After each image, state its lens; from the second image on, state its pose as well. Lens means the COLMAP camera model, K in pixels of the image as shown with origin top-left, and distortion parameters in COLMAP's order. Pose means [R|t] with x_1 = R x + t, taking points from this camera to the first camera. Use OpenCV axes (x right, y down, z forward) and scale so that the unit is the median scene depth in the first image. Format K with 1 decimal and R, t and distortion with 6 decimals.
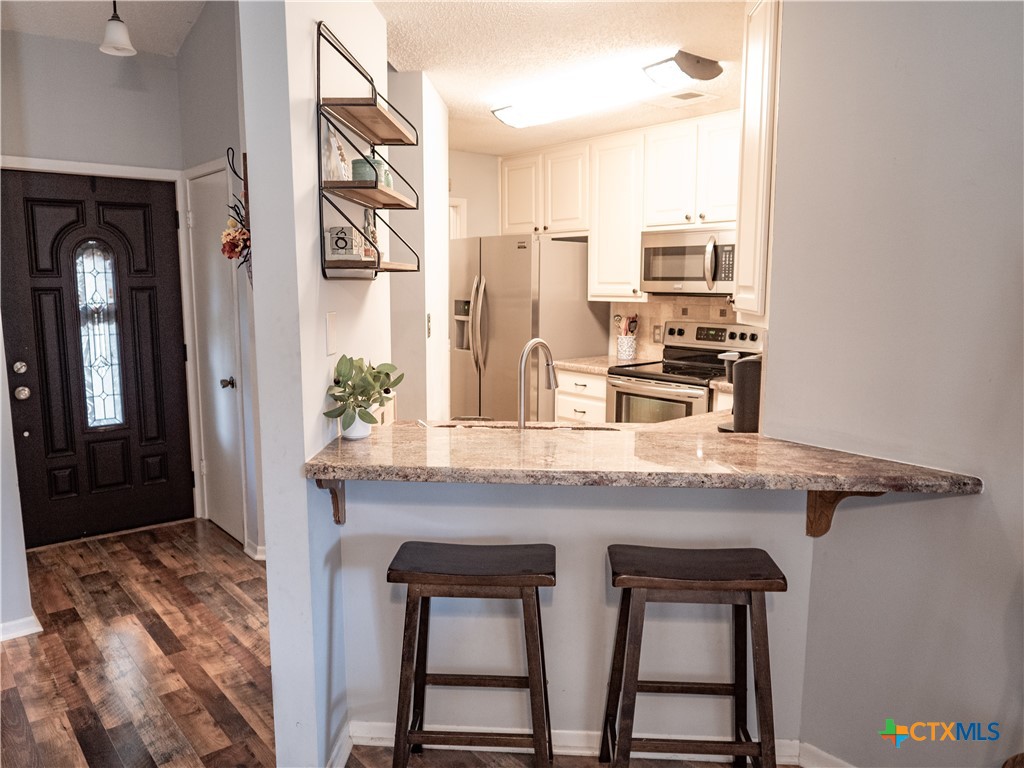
lens RADIAL K [[736.3, 0, 509.6], [0, 736.3, 382.1], [0, 0, 1]] dist [-0.020861, 0.005725]
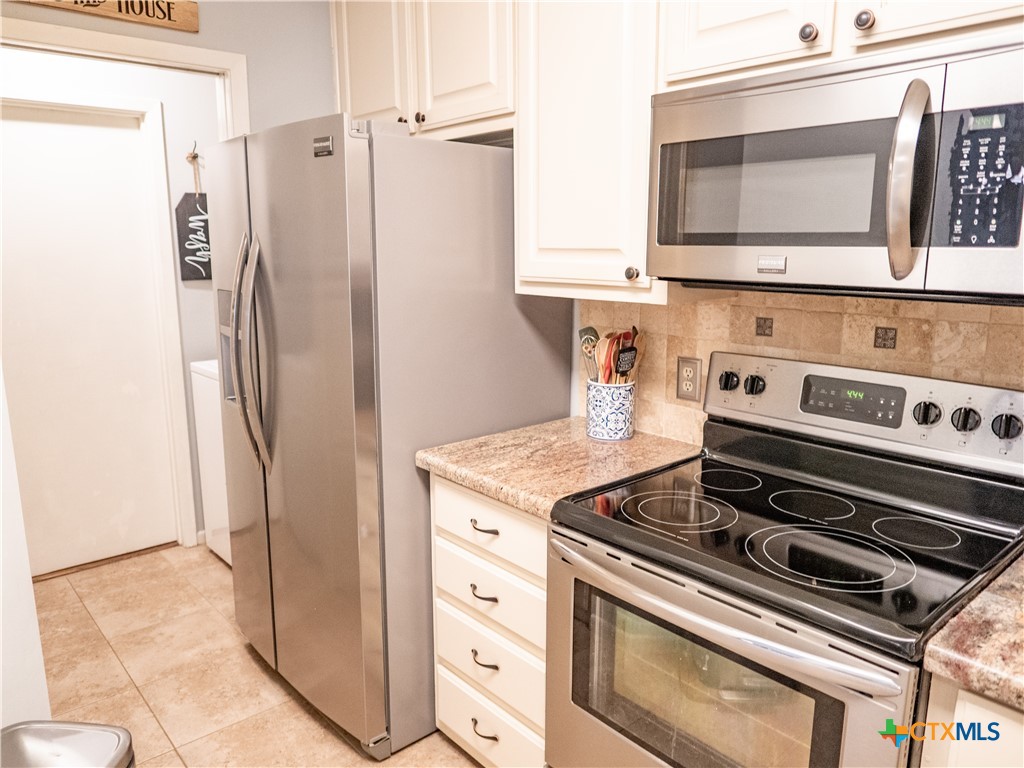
lens RADIAL K [[736.3, 0, 514.3], [0, 736.3, 386.4], [0, 0, 1]] dist [-0.020861, 0.005725]
pose [[0.999886, -0.004476, 0.014400, 0.106988], [0.003654, 0.998390, 0.056602, -0.088707], [-0.014630, -0.056543, 0.998293, 0.636240]]
